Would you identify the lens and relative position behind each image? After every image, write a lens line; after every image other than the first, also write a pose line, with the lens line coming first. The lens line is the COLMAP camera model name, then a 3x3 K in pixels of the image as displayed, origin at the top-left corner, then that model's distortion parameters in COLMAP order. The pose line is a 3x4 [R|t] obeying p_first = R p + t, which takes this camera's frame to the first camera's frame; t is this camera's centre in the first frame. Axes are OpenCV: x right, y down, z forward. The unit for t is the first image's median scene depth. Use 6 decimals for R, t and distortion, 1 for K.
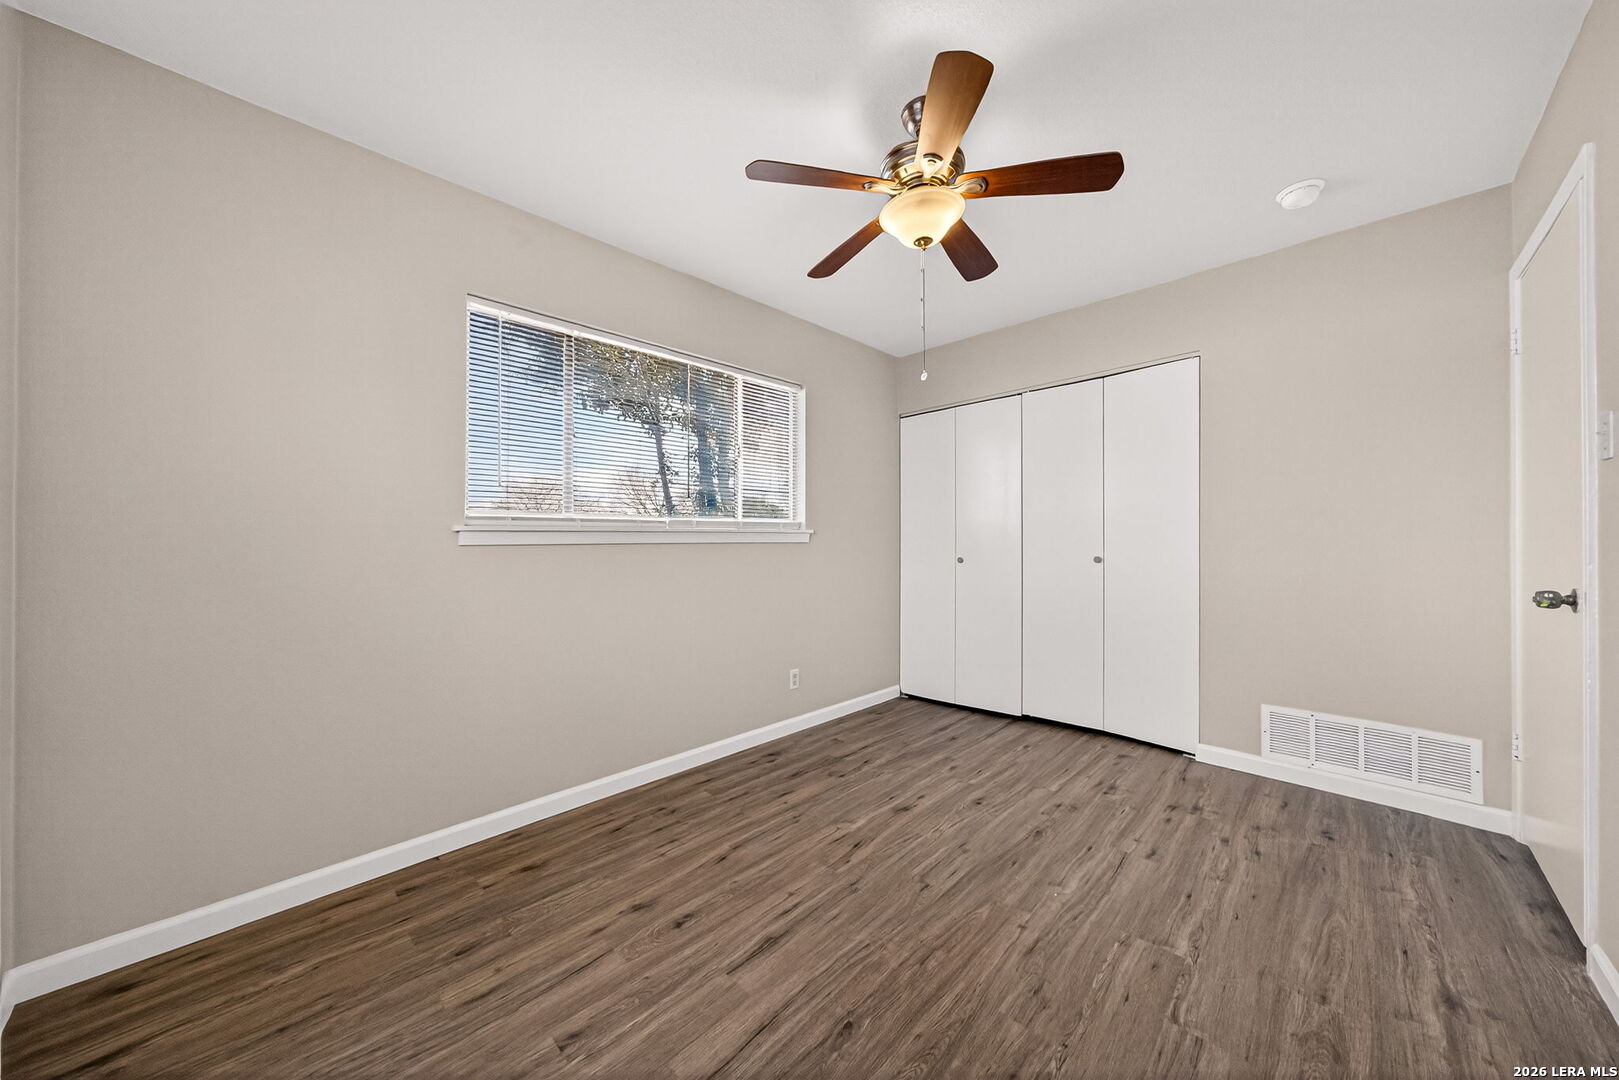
lens RADIAL K [[560.9, 0, 807.7], [0, 560.9, 555.9], [0, 0, 1]] dist [0.010334, 0.000295]
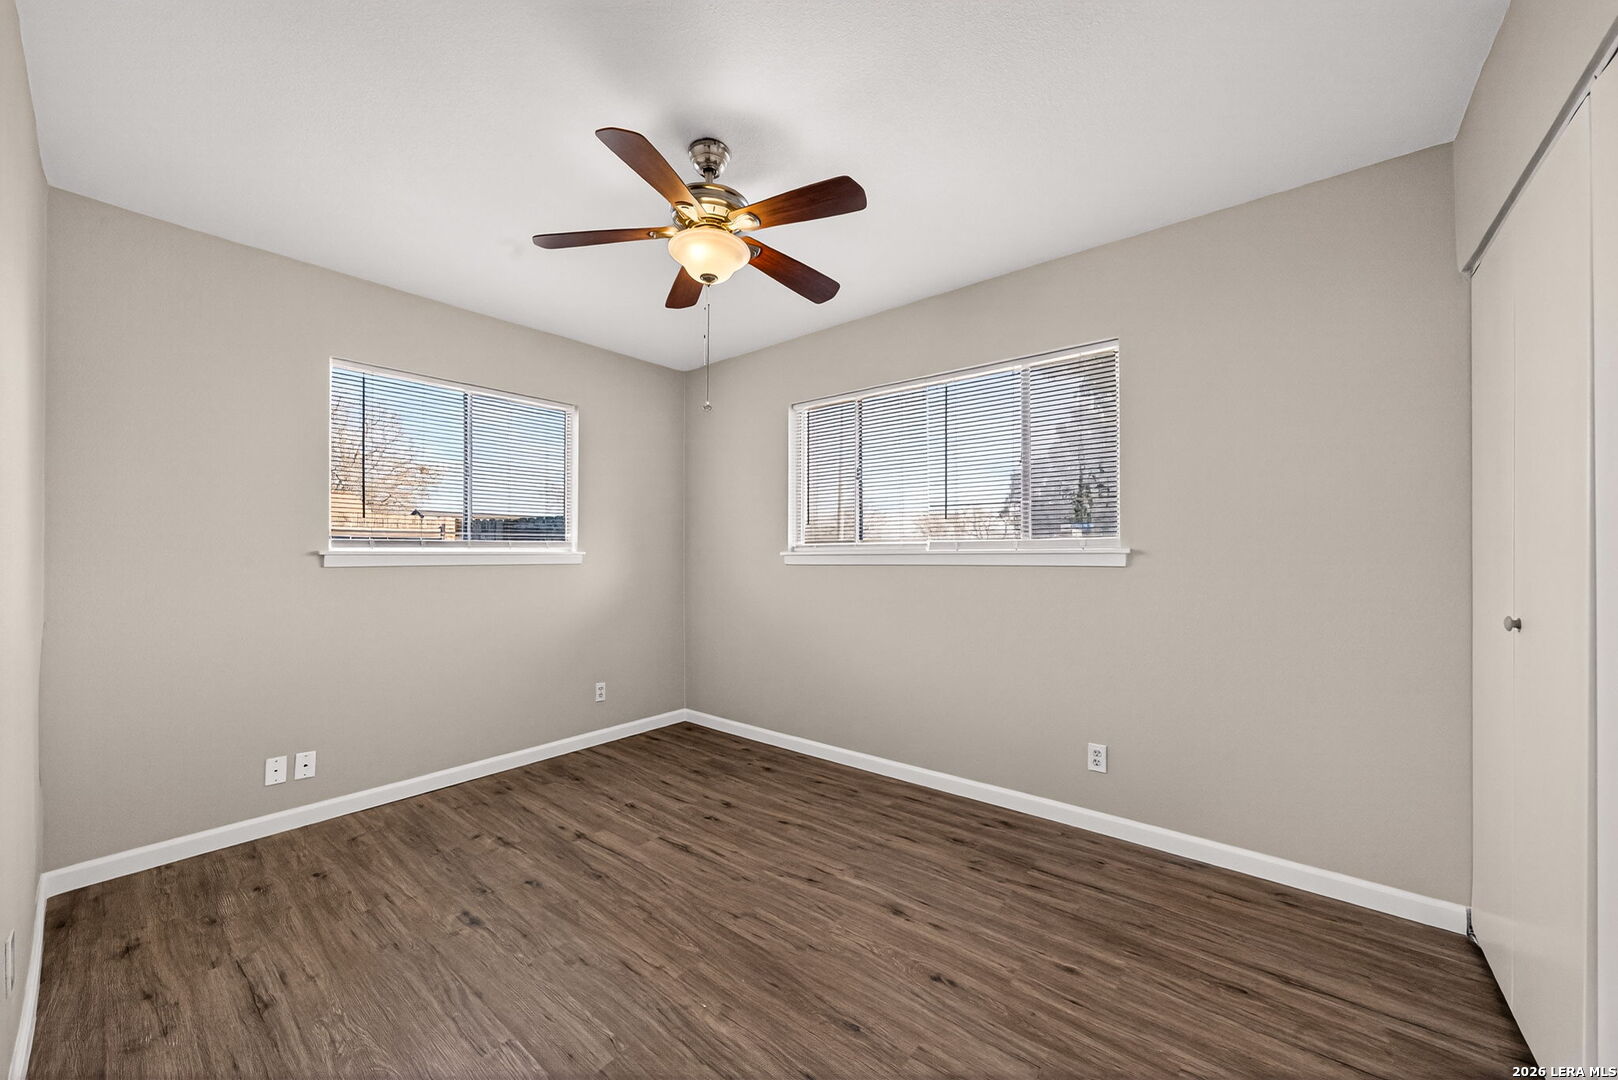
lens RADIAL K [[560.6, 0, 807.2], [0, 560.6, 555.9], [0, 0, 1]] dist [0.010334, 0.000295]
pose [[0.081391, -0.013874, -0.996586, 1.060049], [-0.010888, 0.999831, -0.014808, -0.044874], [0.996623, 0.012056, 0.081226, 0.881674]]
